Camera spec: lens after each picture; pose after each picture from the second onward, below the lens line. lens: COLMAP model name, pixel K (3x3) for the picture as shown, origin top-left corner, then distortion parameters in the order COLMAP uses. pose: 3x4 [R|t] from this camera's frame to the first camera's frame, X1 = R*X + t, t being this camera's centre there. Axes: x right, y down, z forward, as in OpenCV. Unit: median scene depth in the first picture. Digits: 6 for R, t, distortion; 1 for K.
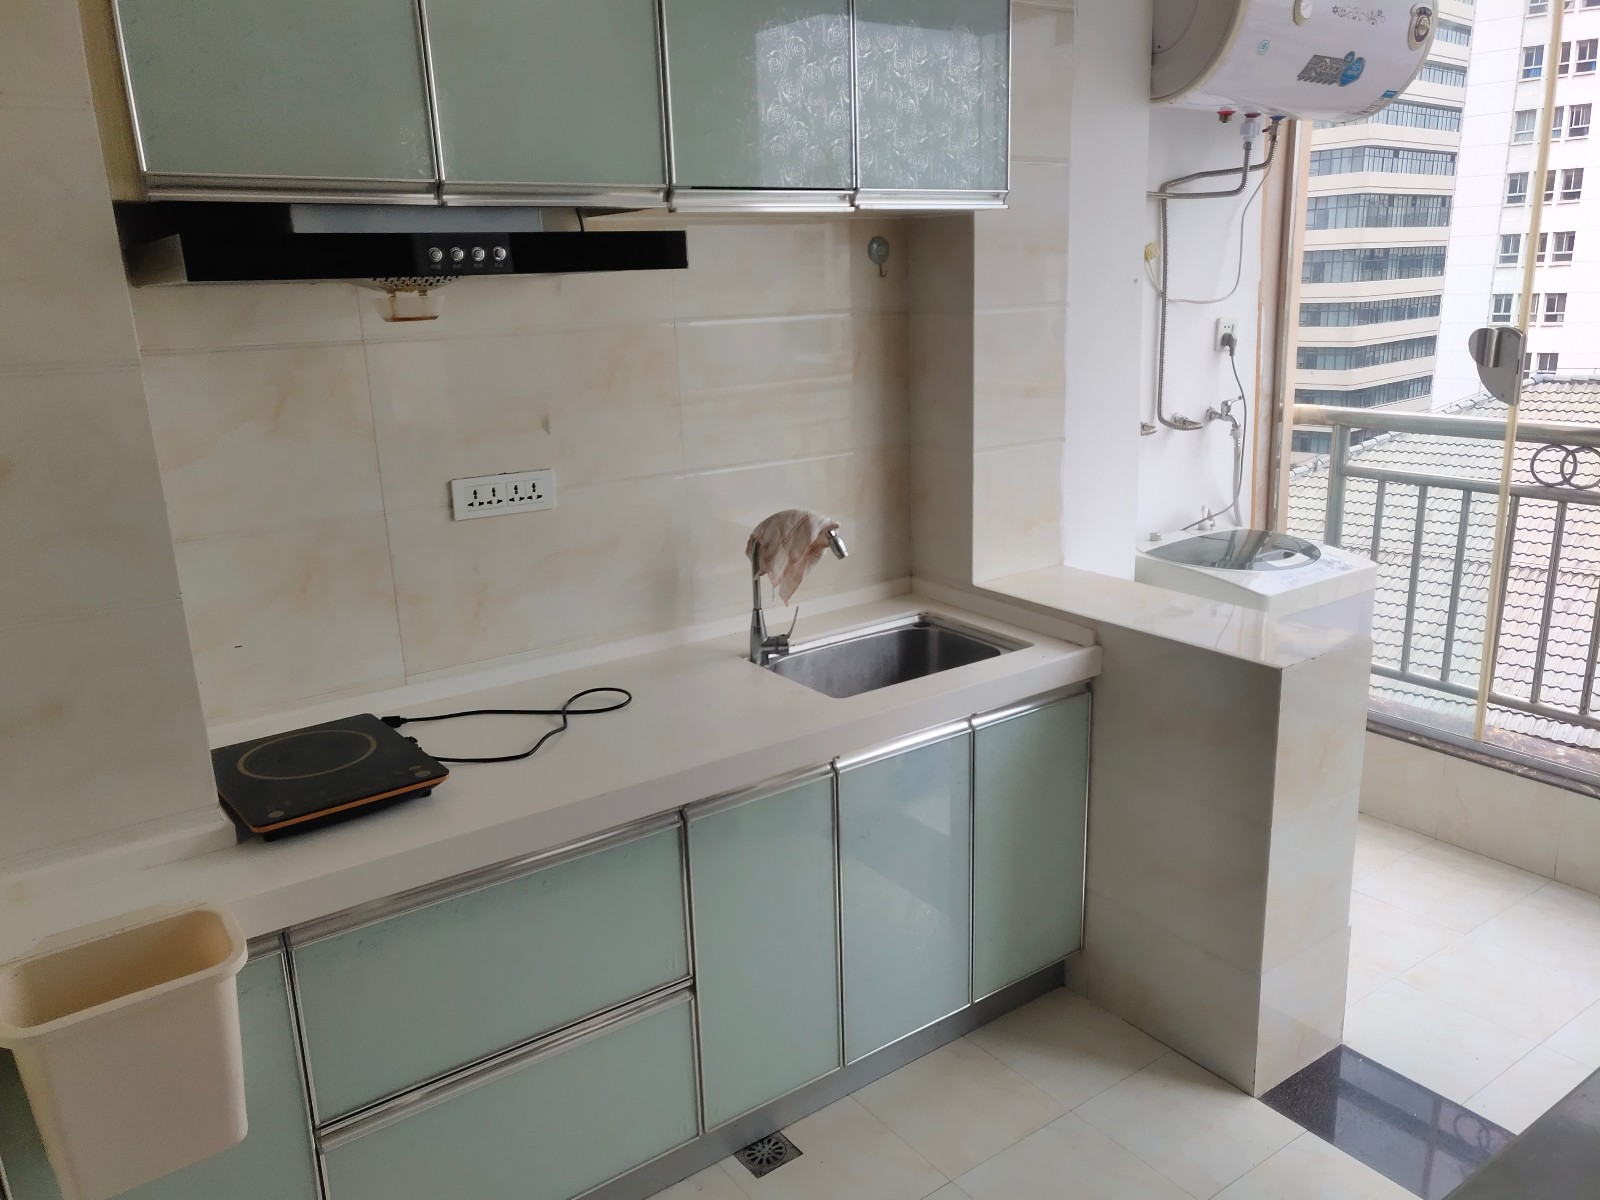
lens RADIAL K [[1239.3, 0, 815.2], [0, 1239.3, 591.6], [0, 0, 1]] dist [-0.030229, 0.071926]
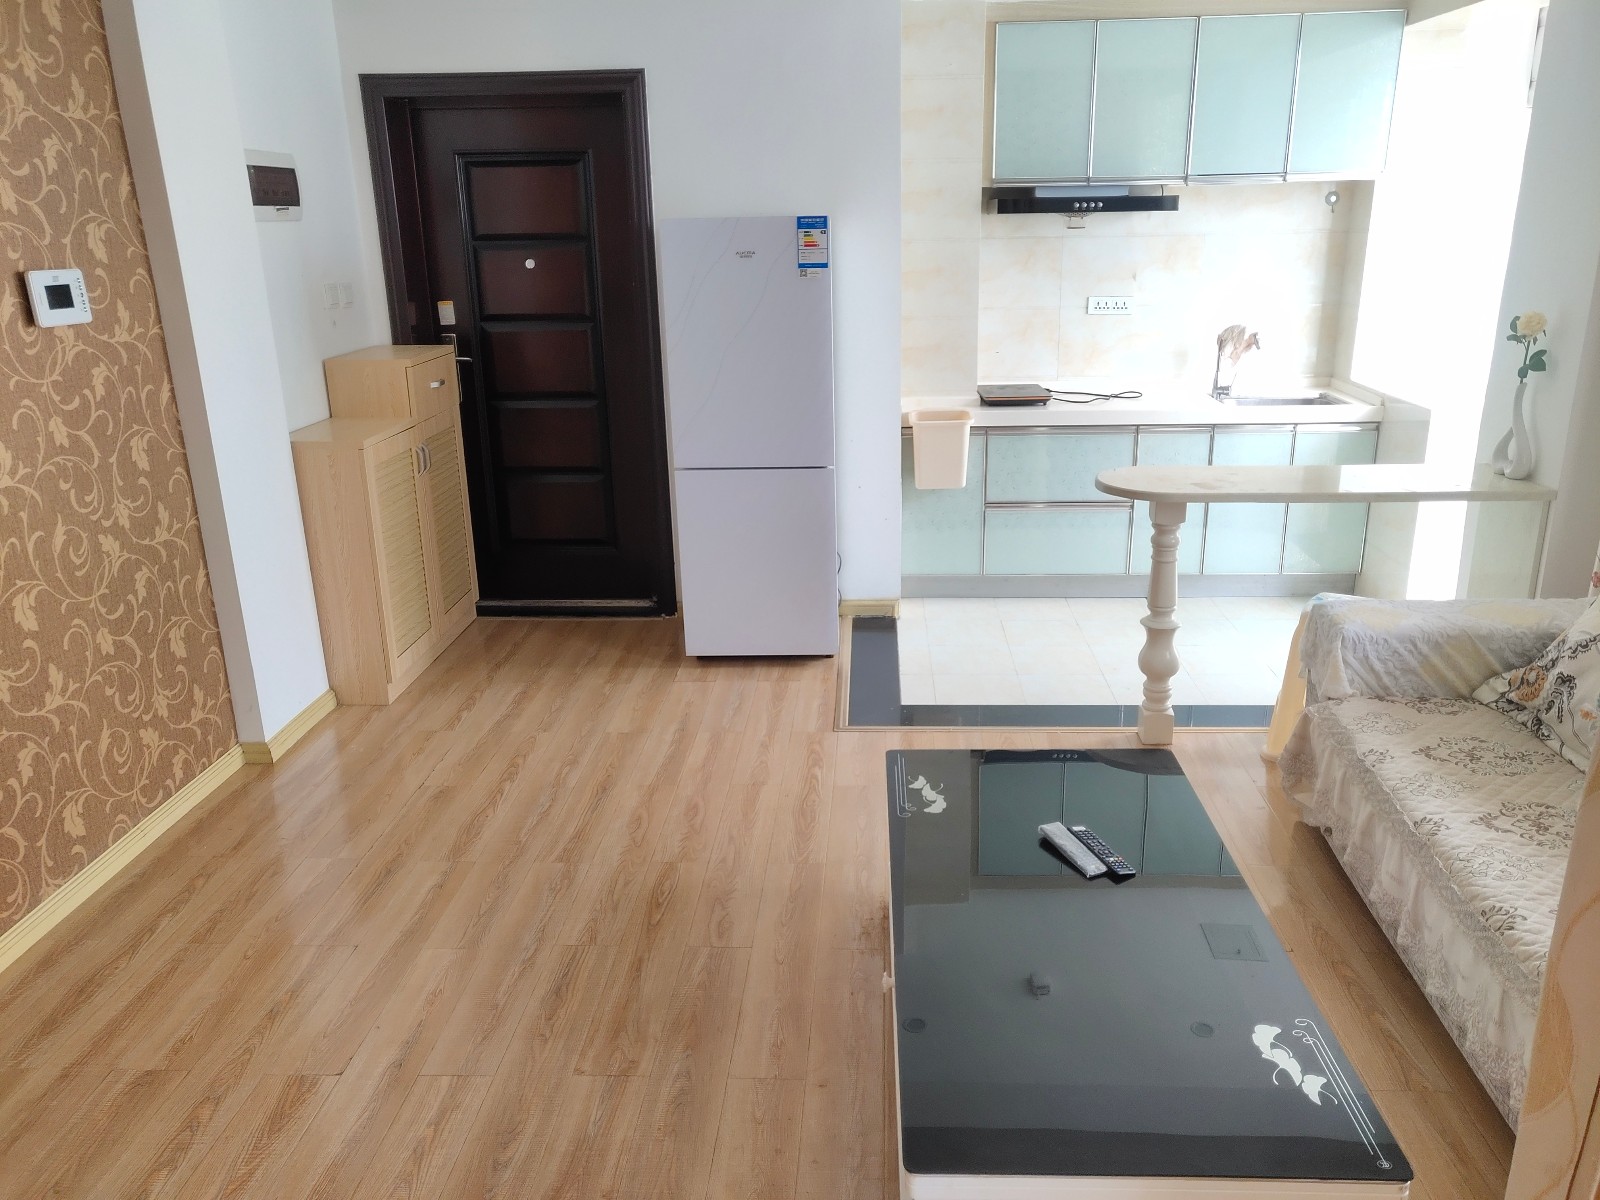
lens RADIAL K [[1239.3, 0, 796.9], [0, 1239.3, 608.8], [0, 0, 1]] dist [-0.030229, 0.071926]
pose [[0.767644, 0.207711, -0.606282, 1.022898], [-0.170293, 0.978122, 0.119486, 0.375287], [0.617837, 0.011523, 0.786222, -1.497460]]
